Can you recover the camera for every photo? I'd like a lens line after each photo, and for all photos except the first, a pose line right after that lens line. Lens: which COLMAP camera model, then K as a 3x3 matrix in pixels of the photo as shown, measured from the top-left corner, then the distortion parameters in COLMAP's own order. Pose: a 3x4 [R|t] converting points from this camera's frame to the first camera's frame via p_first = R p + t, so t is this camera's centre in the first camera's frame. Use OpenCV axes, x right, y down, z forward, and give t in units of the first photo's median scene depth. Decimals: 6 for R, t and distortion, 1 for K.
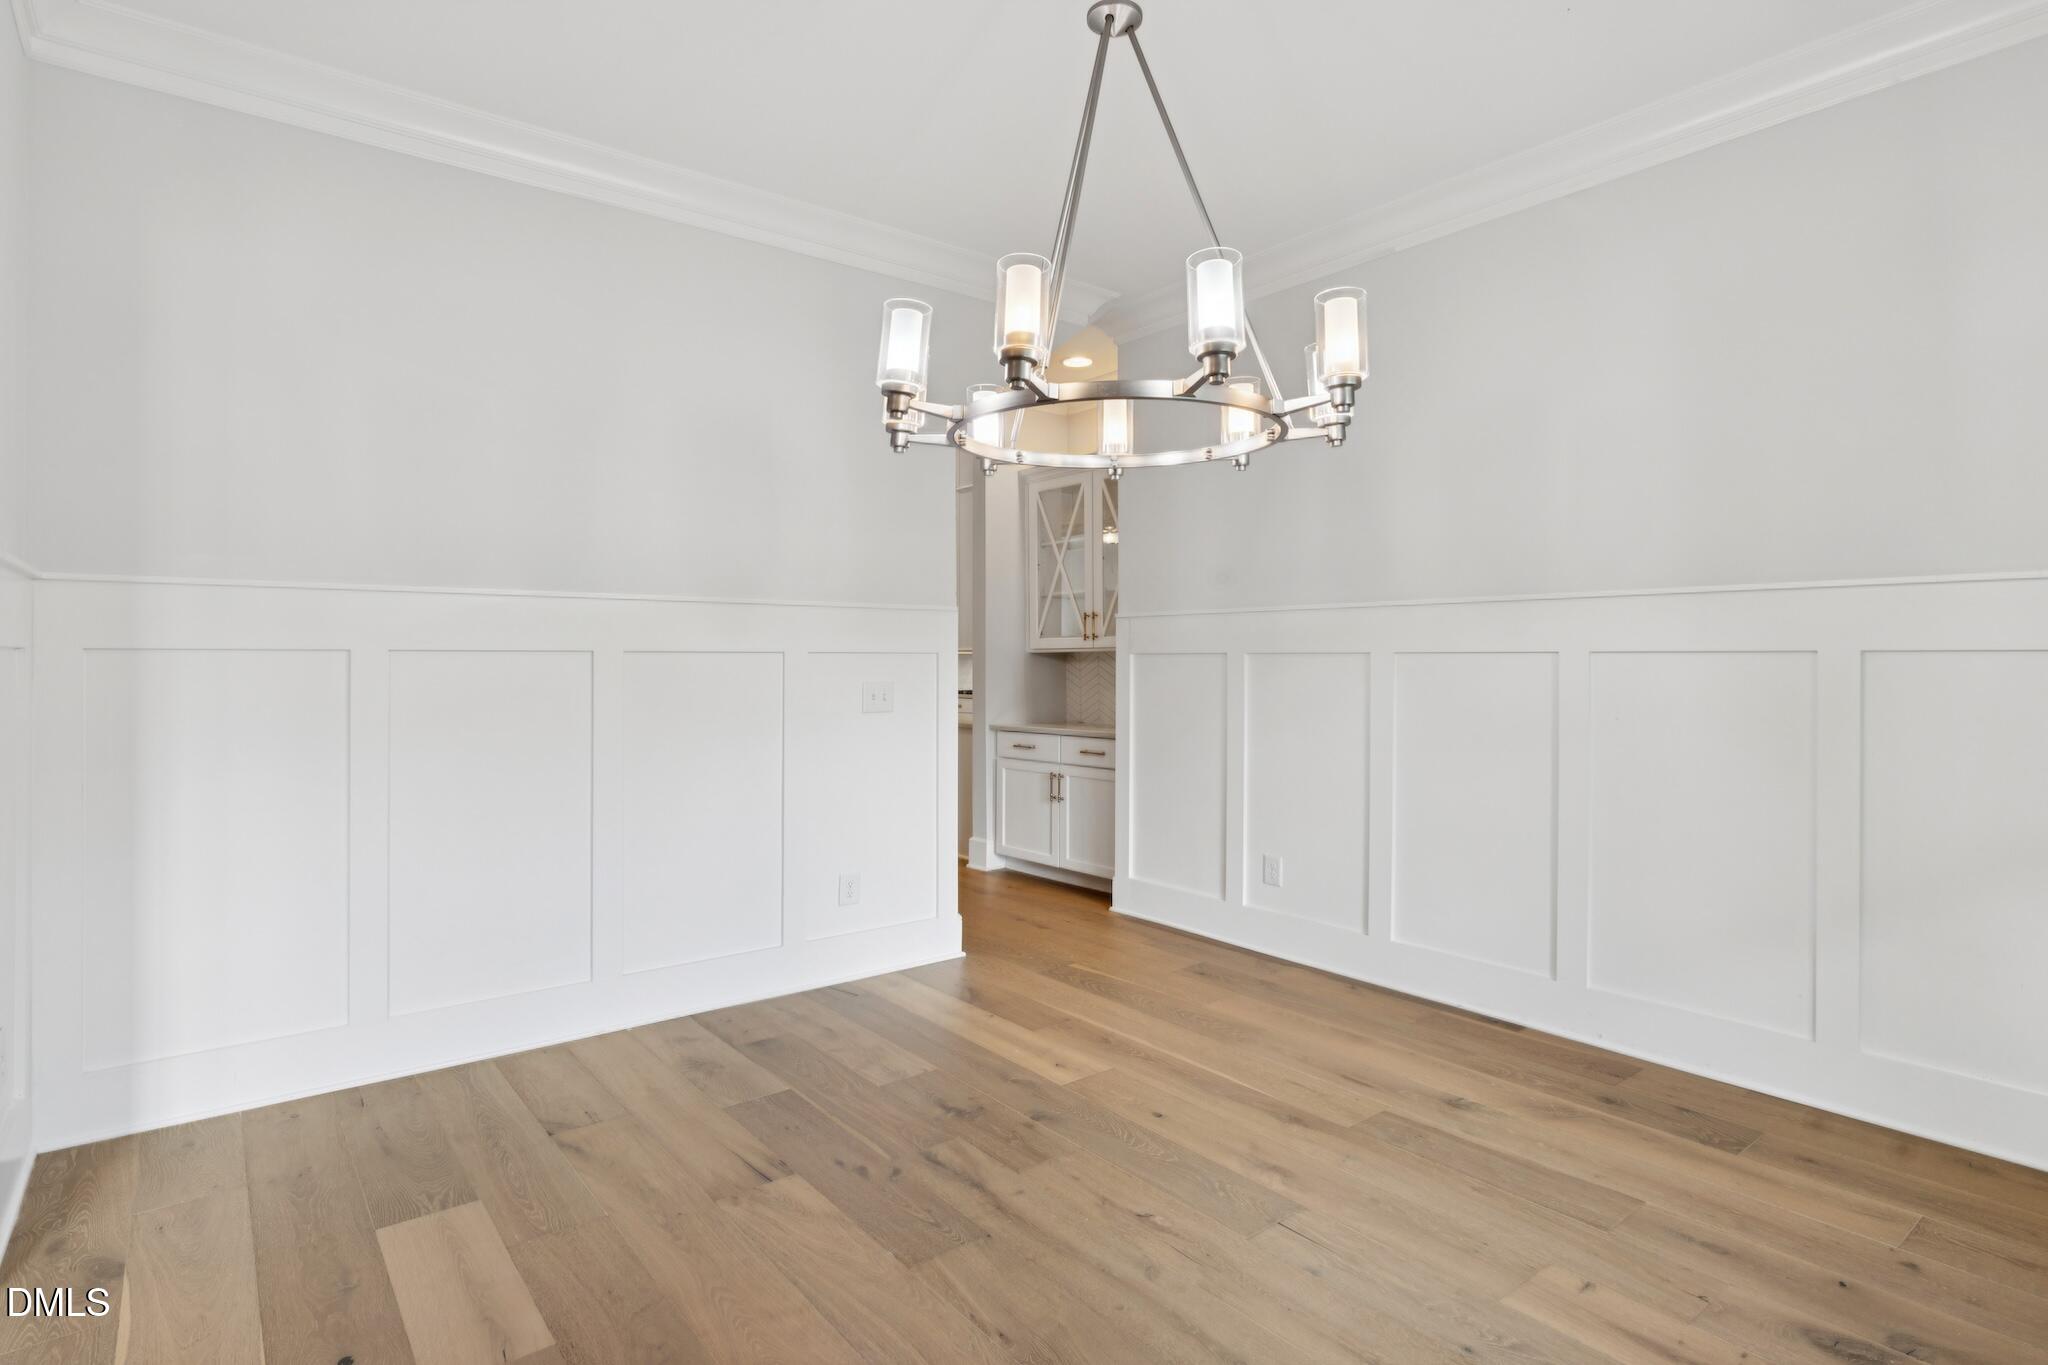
lens RADIAL K [[1041.7, 0, 1020.9], [0, 1041.7, 656.2], [0, 0, 1]] dist [-0.007387, 0.005343]
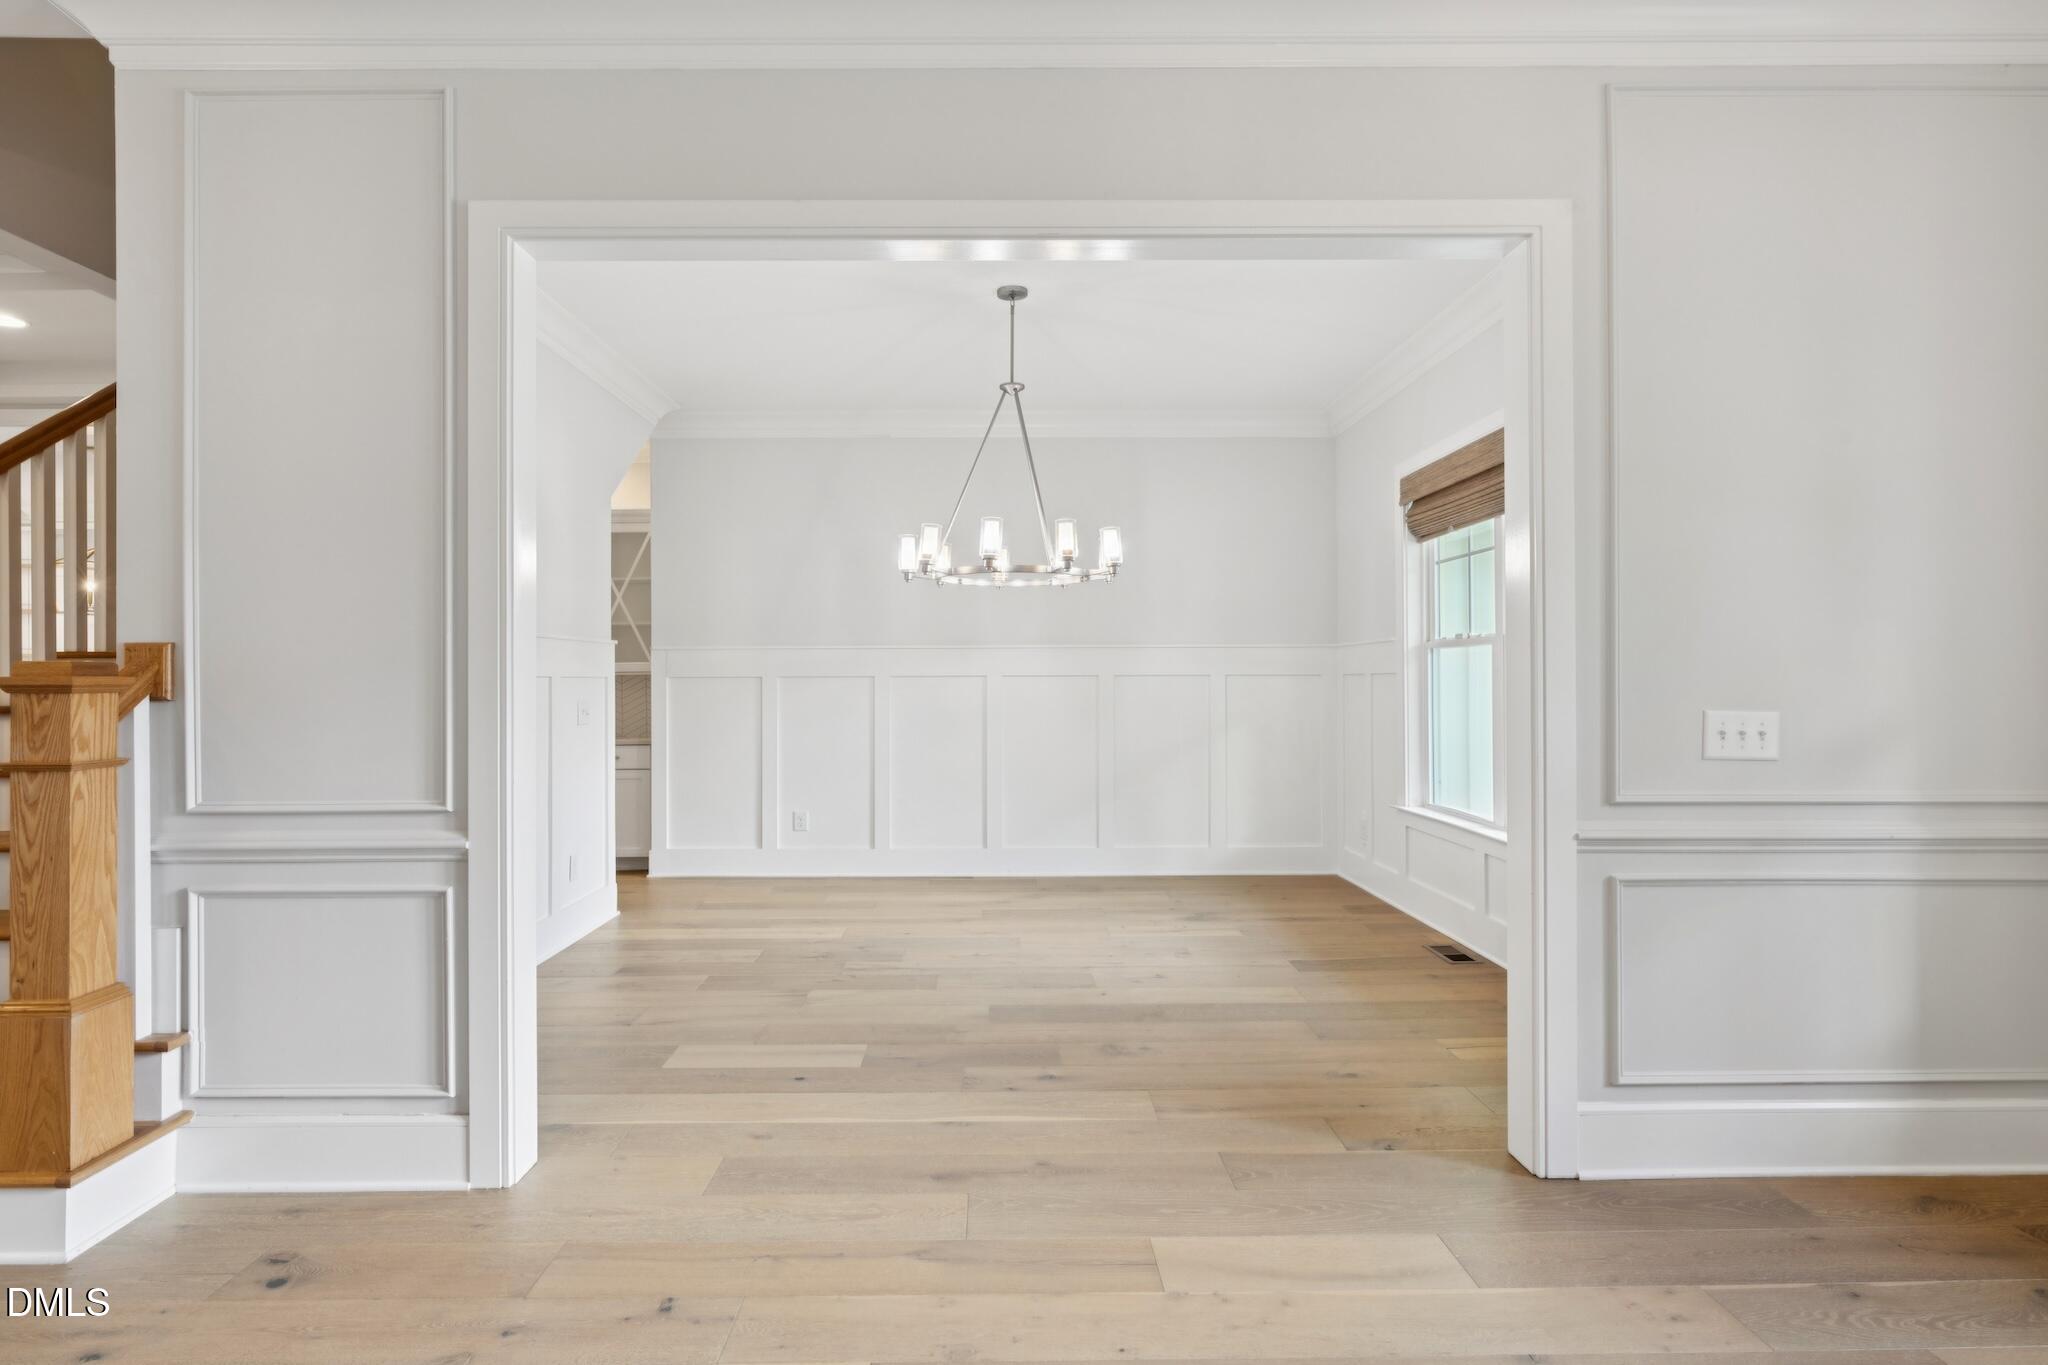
lens RADIAL K [[1041.7, 0, 1013.7], [0, 1041.7, 683.2], [0, 0, 1]] dist [-0.007387, 0.005343]
pose [[0.606108, -0.006455, 0.795356, -1.281427], [0.001310, 0.999974, 0.007117, -0.006432], [-0.795382, -0.003272, 0.606100, -0.257439]]
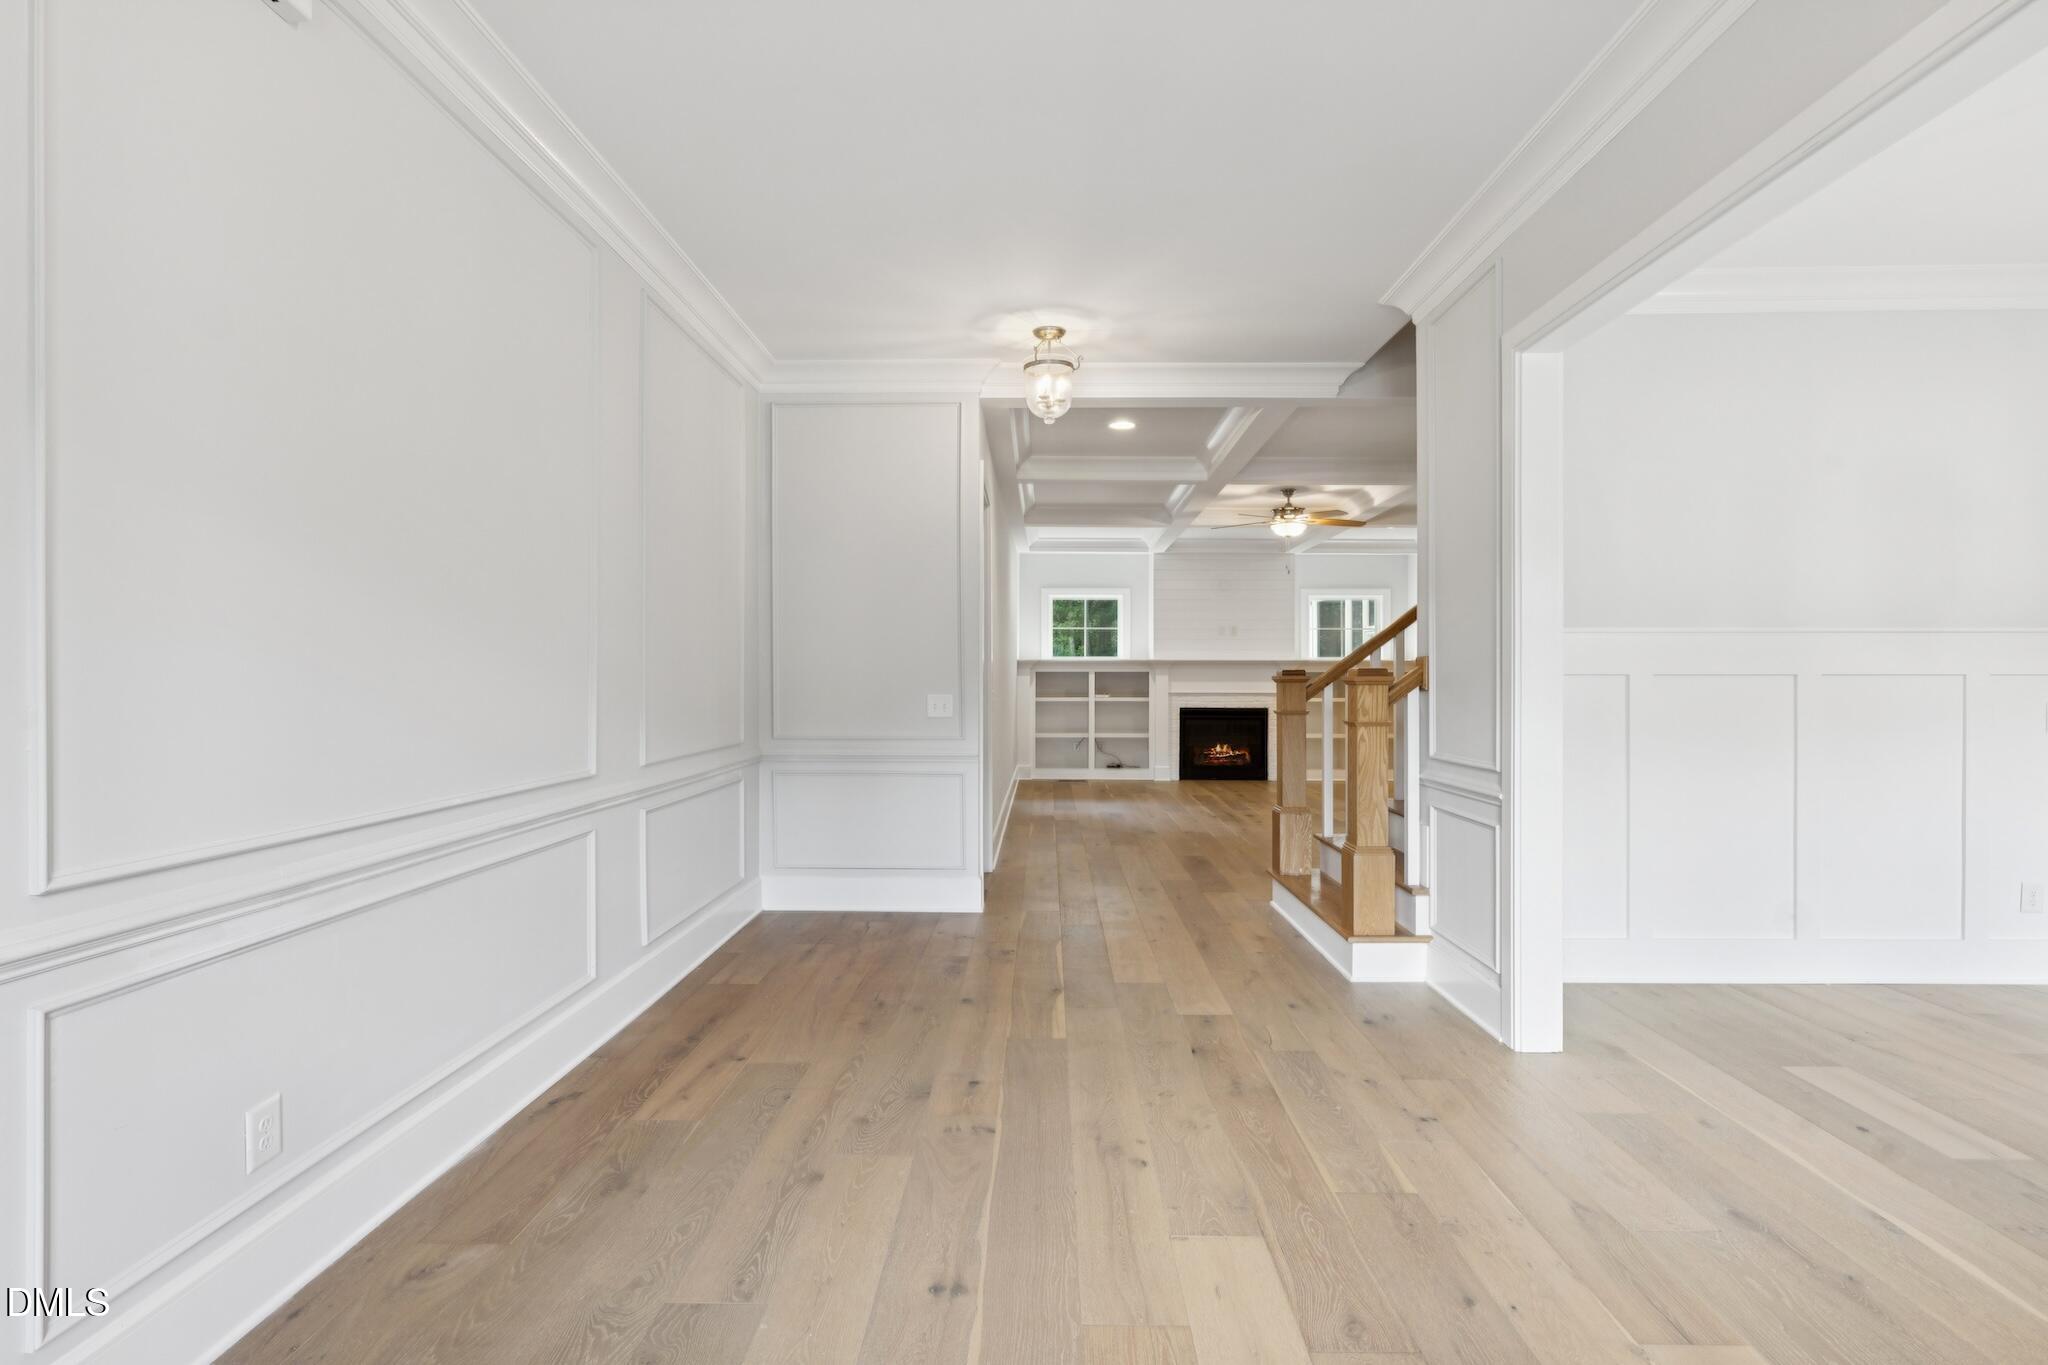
lens RADIAL K [[1041.7, 0, 1024.1], [0, 1041.7, 666.1], [0, 0, 1]] dist [-0.007387, 0.005343]
pose [[0.775063, -0.010522, -0.631797, -0.441243], [0.004039, 0.999923, -0.011698, -0.006128], [0.631871, 0.006515, 0.775046, -0.718318]]
